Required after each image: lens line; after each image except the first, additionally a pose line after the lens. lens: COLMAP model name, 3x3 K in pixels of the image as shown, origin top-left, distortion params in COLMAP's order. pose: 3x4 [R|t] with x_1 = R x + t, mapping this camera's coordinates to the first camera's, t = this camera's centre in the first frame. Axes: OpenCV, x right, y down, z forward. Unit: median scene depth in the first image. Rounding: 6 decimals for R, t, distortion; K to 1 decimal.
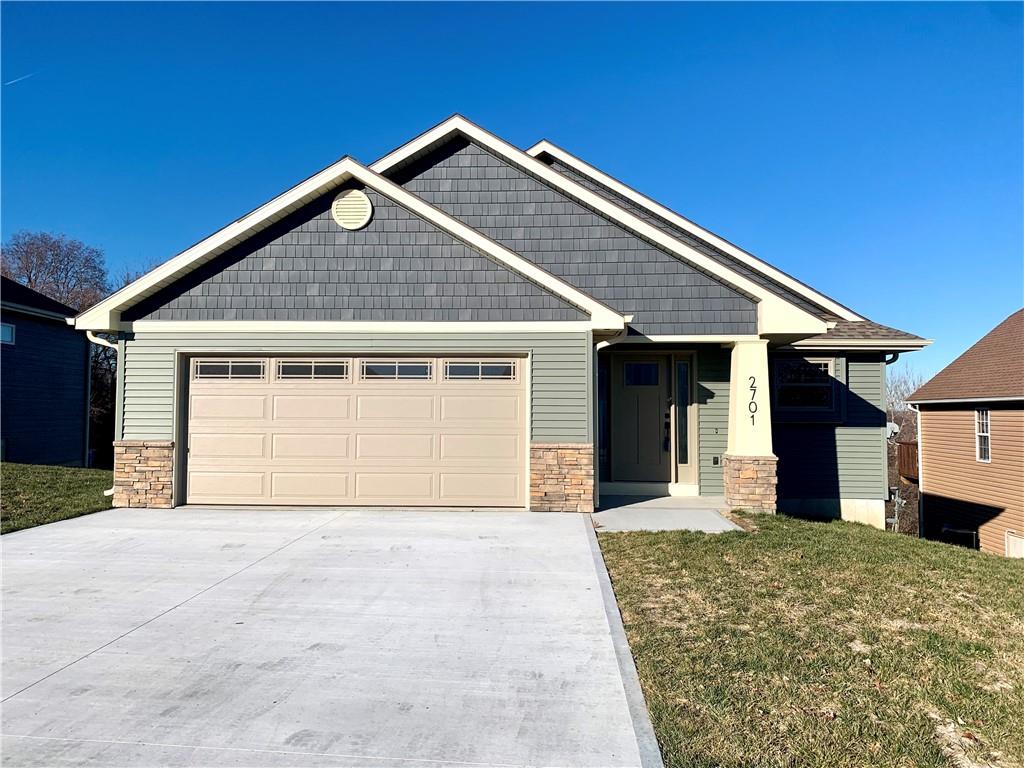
lens RADIAL K [[788.4, 0, 517.3], [0, 788.4, 367.9], [0, 0, 1]] dist [0.104155, -0.175135]
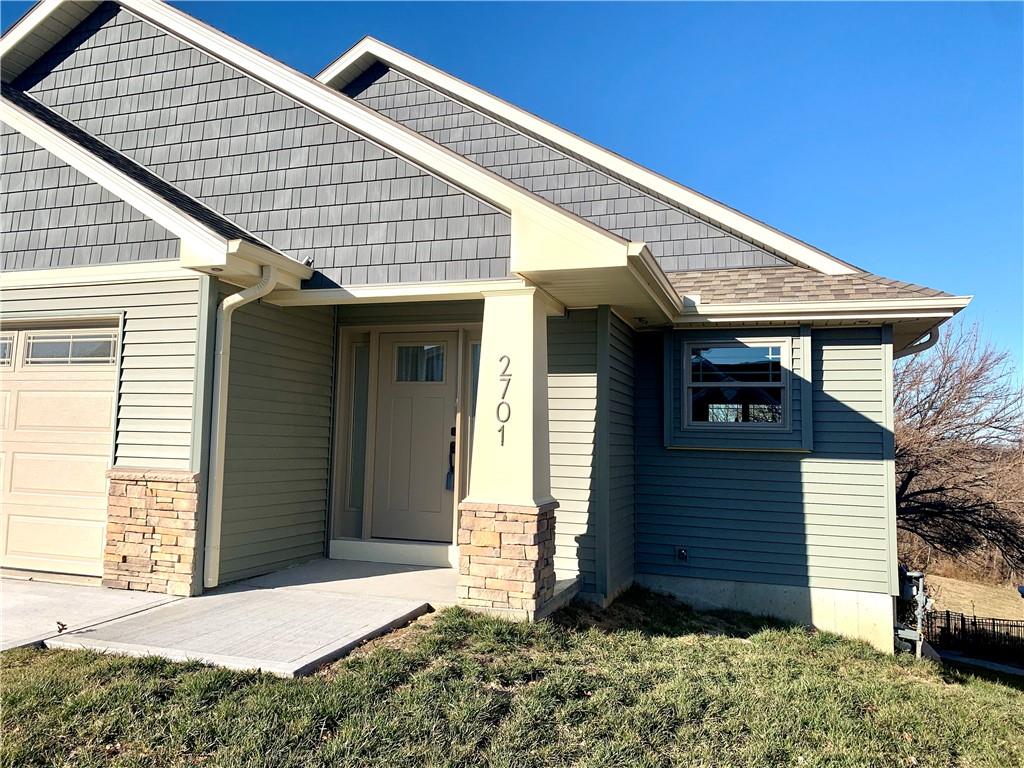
lens RADIAL K [[788.4, 0, 517.3], [0, 788.4, 367.9], [0, 0, 1]] dist [0.104155, -0.175135]
pose [[0.957837, -0.008548, -0.287186, 0.437750], [-0.003780, 0.999096, -0.042345, 0.040063], [0.287289, 0.041645, 0.956938, 0.471341]]
